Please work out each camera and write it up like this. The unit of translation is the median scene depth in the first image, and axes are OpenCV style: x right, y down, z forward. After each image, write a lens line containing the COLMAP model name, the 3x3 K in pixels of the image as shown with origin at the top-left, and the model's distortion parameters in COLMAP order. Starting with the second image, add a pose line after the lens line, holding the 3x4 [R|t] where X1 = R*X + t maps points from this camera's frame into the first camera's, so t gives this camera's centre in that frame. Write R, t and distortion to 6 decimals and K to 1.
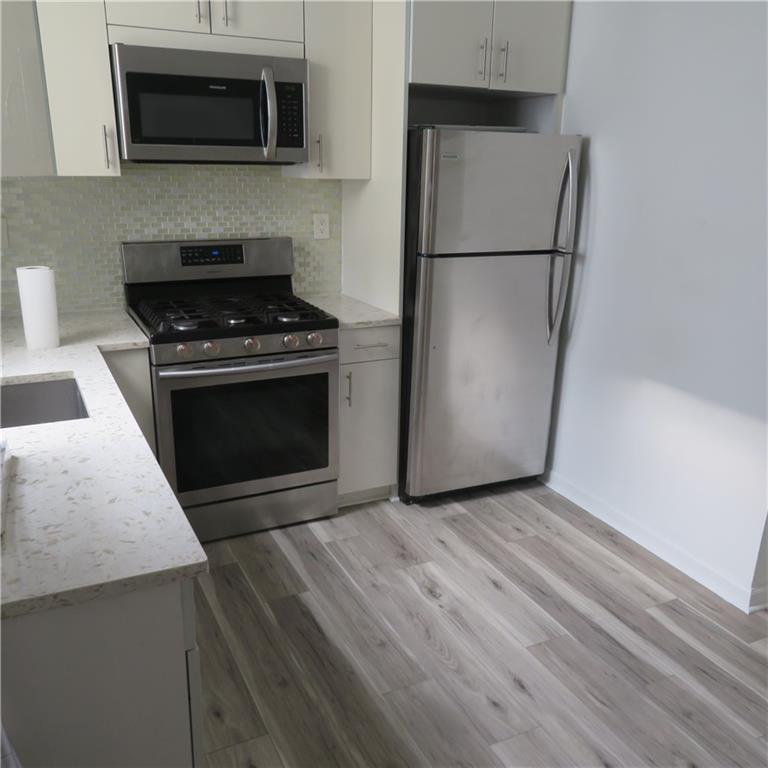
lens RADIAL K [[734.3, 0, 379.4], [0, 734.3, 395.7], [0, 0, 1]] dist [-0.005933, -0.004756]
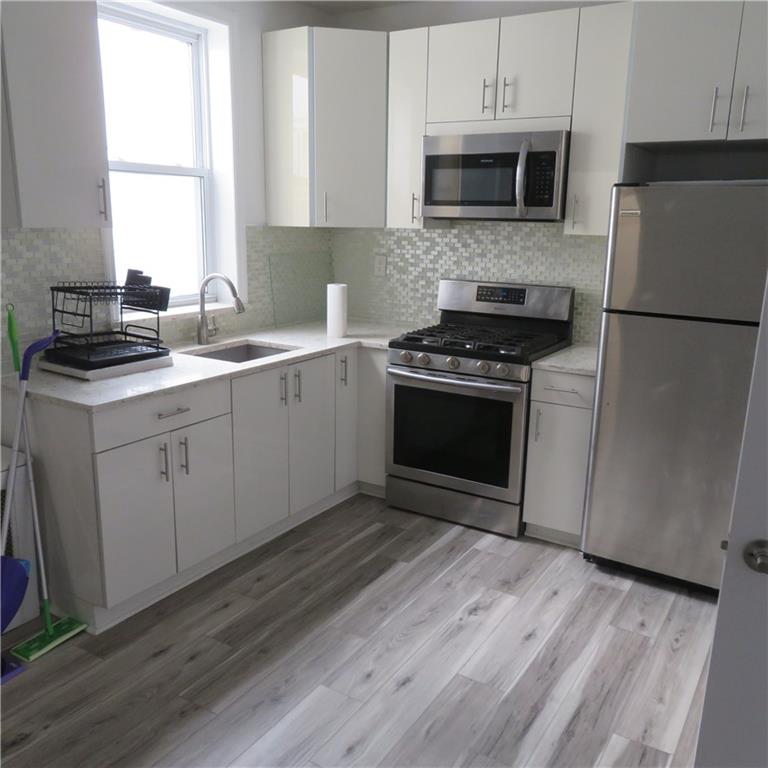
lens RADIAL K [[734.3, 0, 379.4], [0, 734.3, 395.7], [0, 0, 1]] dist [-0.005933, -0.004756]
pose [[0.522653, 0.196551, -0.829579, 0.788903], [-0.269021, 0.961369, 0.058287, -0.055095], [0.808988, 0.192710, 0.555339, 0.222977]]
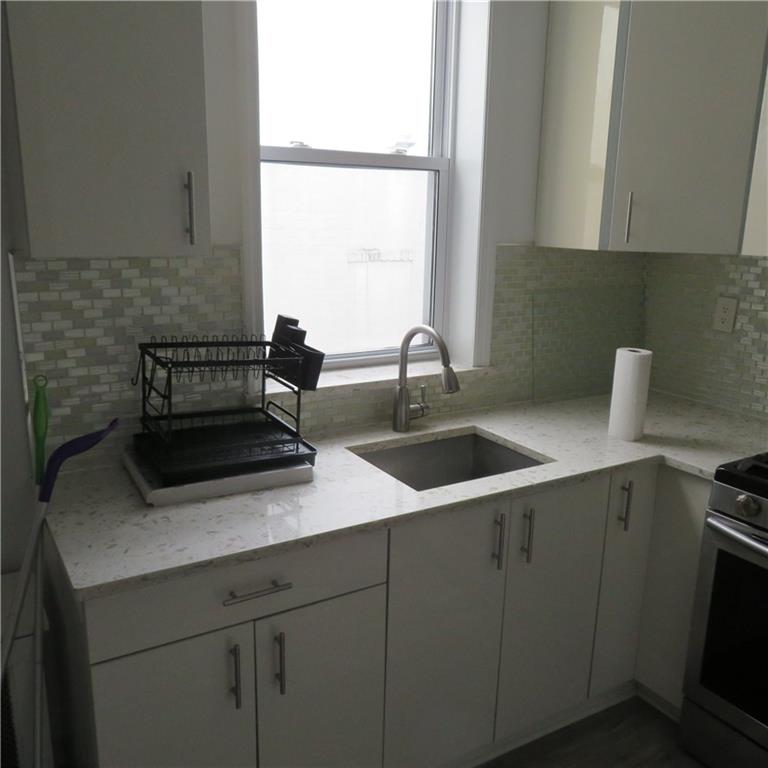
lens RADIAL K [[734.3, 0, 379.4], [0, 734.3, 395.7], [0, 0, 1]] dist [-0.005933, -0.004756]
pose [[0.082339, 0.232702, -0.969056, 0.340466], [-0.322526, 0.926253, 0.195019, -0.172406], [0.942973, 0.296488, 0.151319, 0.507243]]
